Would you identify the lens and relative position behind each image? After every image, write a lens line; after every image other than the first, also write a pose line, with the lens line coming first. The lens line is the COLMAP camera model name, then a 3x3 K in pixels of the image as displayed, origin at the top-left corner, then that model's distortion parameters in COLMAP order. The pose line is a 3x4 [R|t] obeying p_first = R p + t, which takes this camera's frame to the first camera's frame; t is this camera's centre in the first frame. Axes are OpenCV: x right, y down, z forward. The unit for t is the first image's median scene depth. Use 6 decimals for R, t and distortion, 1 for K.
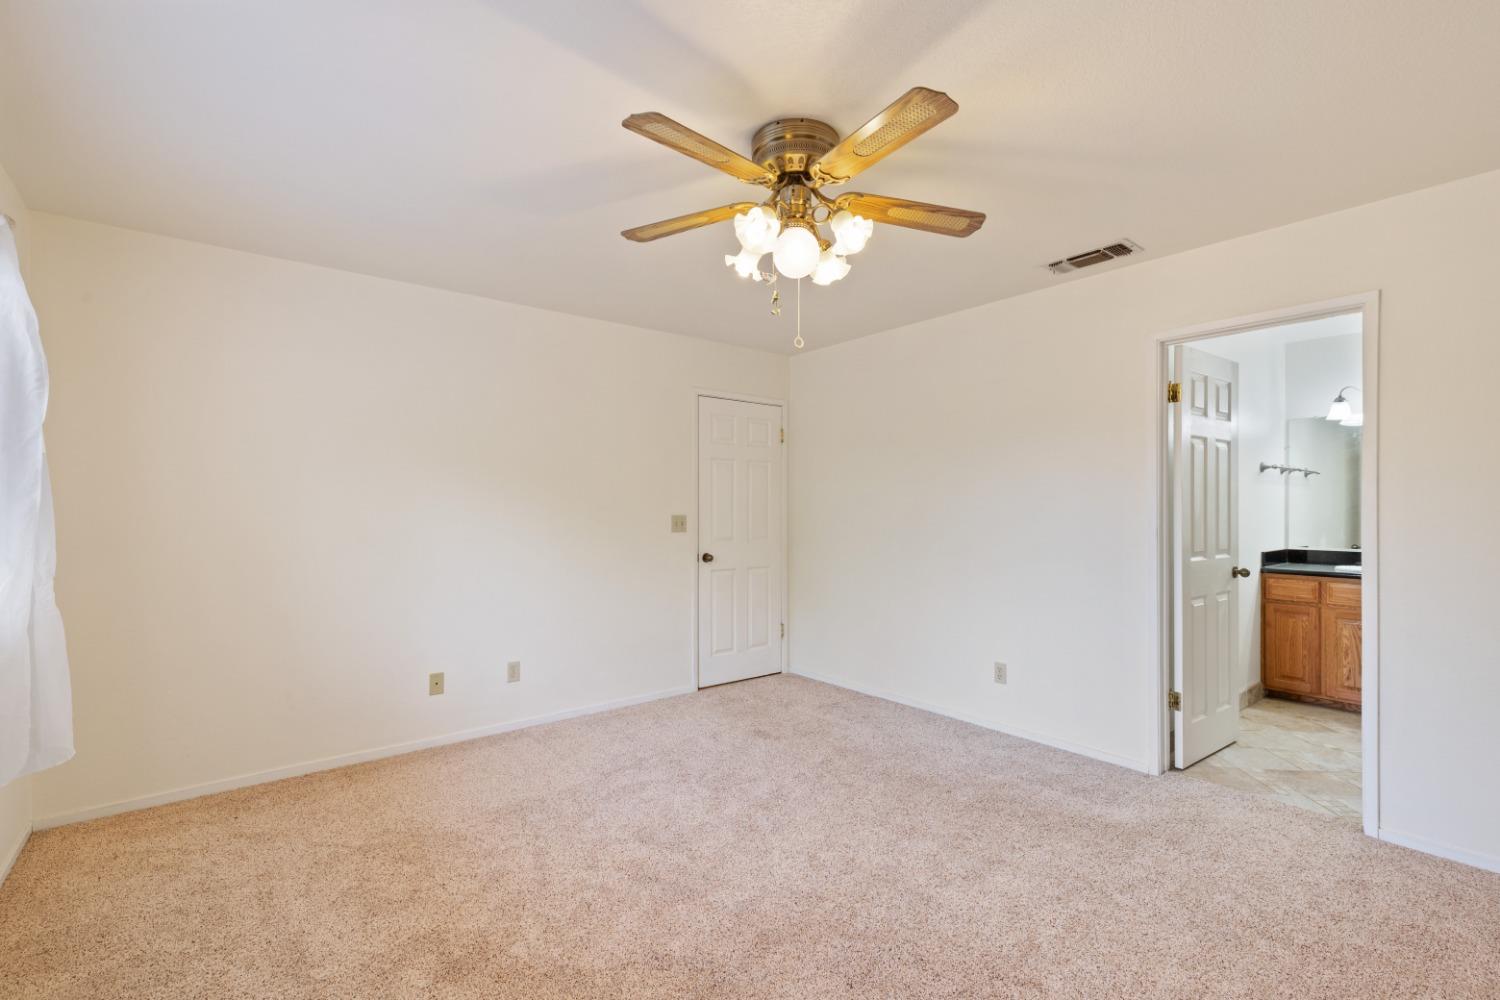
lens RADIAL K [[690.7, 0, 751.9], [0, 690.7, 507.7], [0, 0, 1]] dist [0.004076, 0.000331]
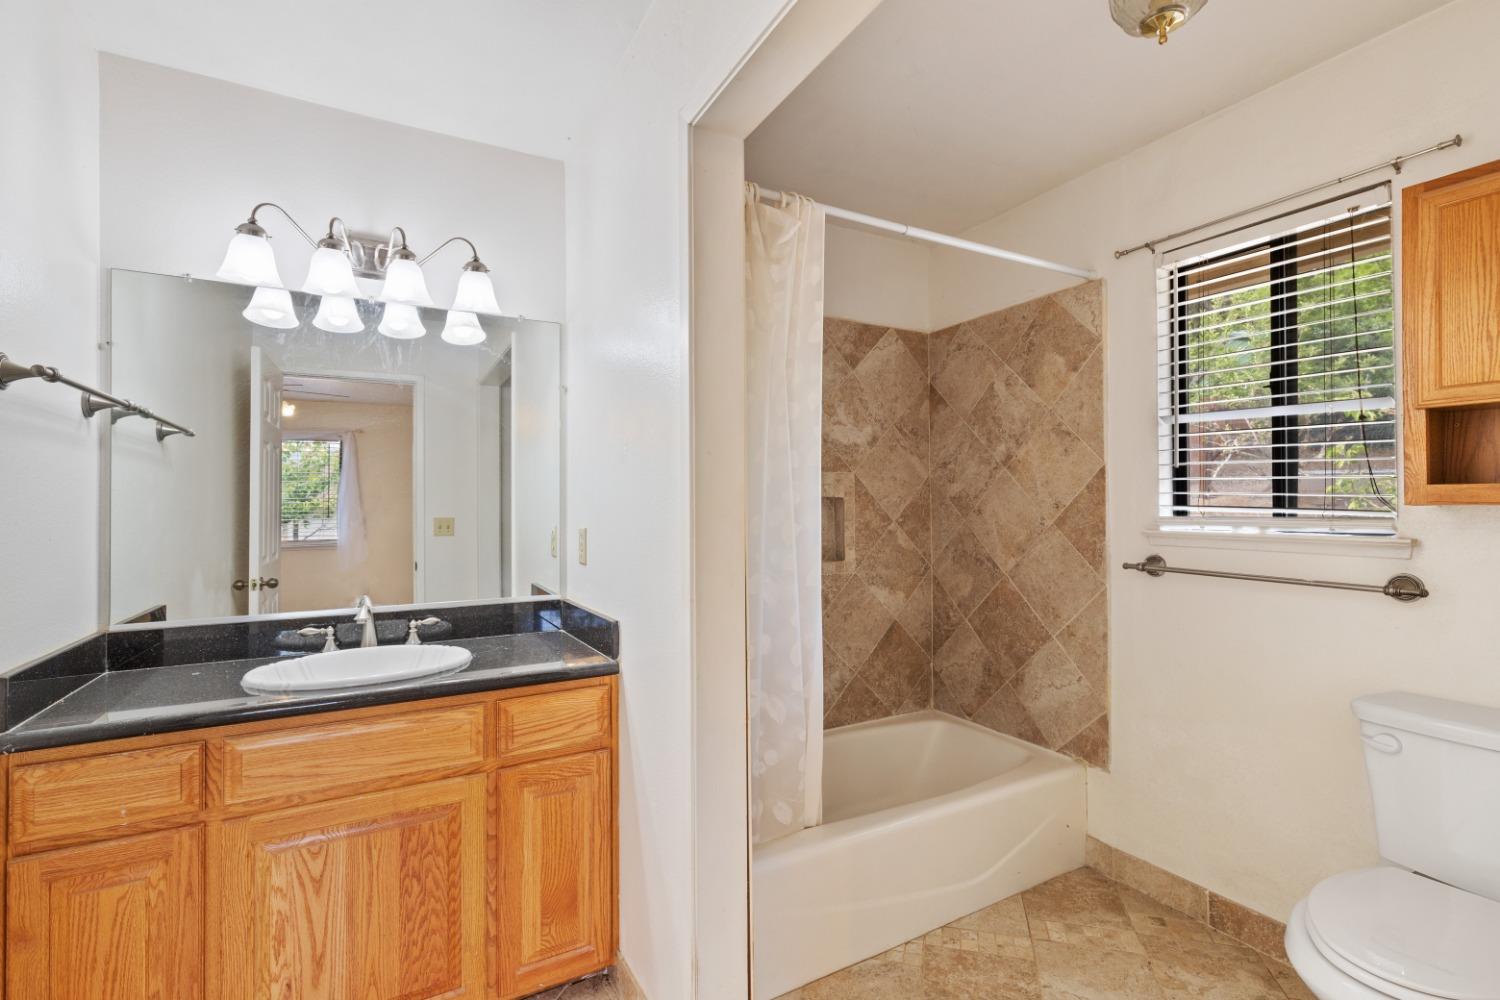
lens RADIAL K [[690.7, 0, 751.9], [0, 690.7, 507.7], [0, 0, 1]] dist [0.004076, 0.000331]
pose [[0.189998, 0.000267, 0.981784, 0.544652], [0.000088, 1.000000, -0.000289, -0.003521], [-0.981784, 0.000142, 0.189998, 0.679809]]
